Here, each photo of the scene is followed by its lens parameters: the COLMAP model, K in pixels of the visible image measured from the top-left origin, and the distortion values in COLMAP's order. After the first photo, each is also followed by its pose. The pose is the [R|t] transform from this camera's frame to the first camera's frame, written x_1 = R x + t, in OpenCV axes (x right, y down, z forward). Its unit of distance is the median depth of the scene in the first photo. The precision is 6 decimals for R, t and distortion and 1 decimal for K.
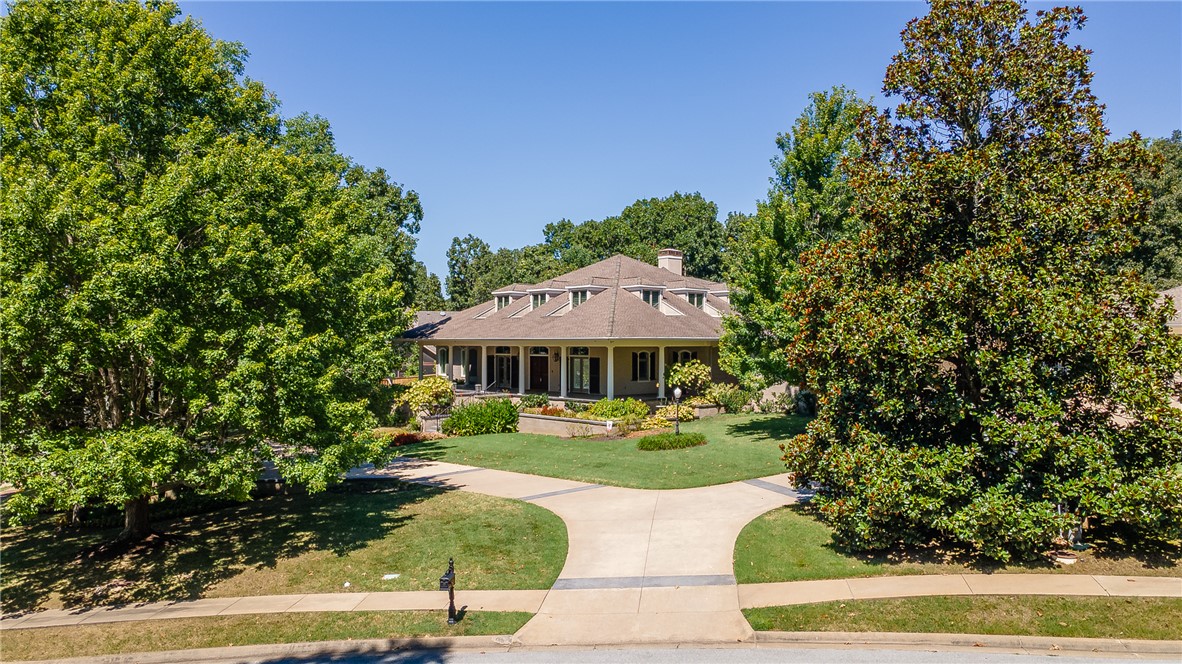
lens RADIAL K [[854.1, 0, 587.9], [0, 854.1, 331.3], [0, 0, 1]] dist [0.025134, 0.000997]
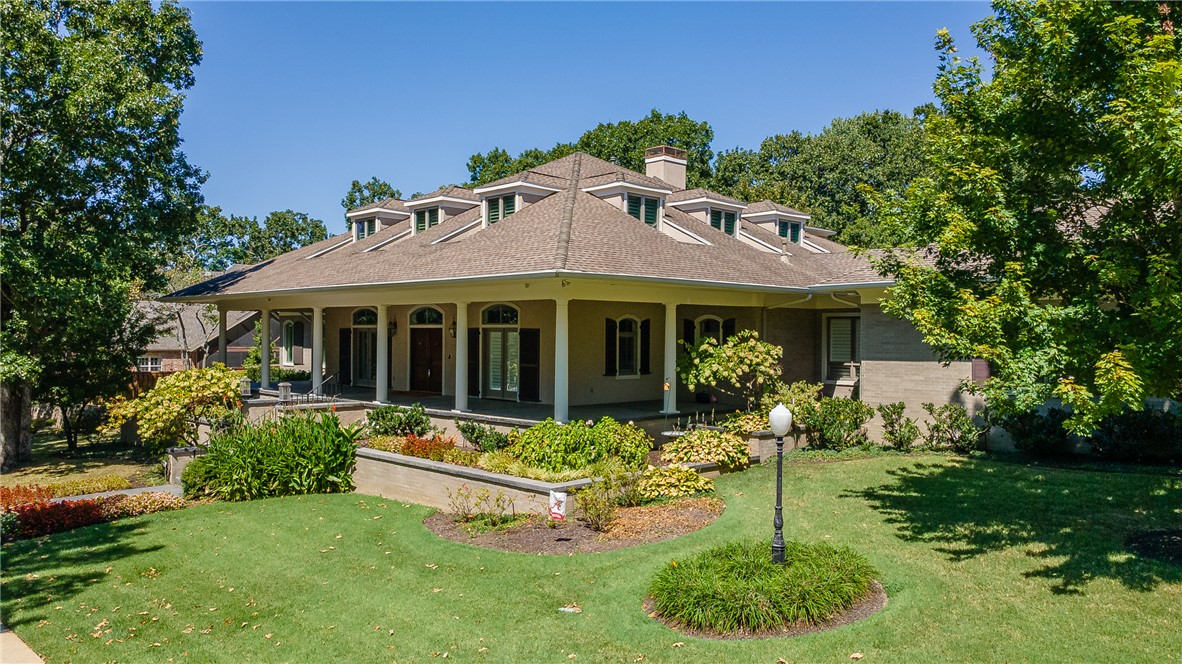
lens RADIAL K [[854.1, 0, 587.0], [0, 854.1, 334.7], [0, 0, 1]] dist [0.025134, 0.000997]
pose [[0.998355, 0.006041, 0.057009, 0.013958], [-0.006833, 0.999883, 0.013712, 0.029447], [-0.056919, -0.014079, 0.998280, 0.545590]]
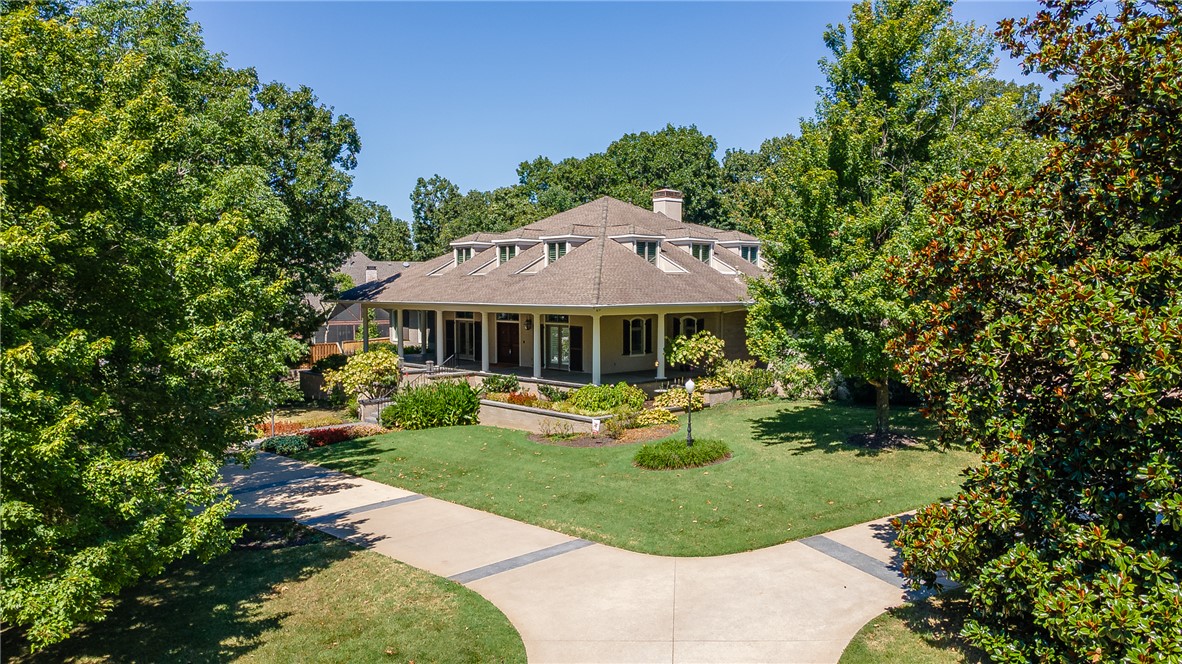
lens RADIAL K [[854.1, 0, 586.2], [0, 854.1, 334.9], [0, 0, 1]] dist [0.025134, 0.000997]
pose [[0.999822, -0.004361, 0.018334, 0.002882], [0.003096, 0.997646, 0.068502, -0.016941], [-0.018590, -0.068433, 0.997483, 0.219660]]
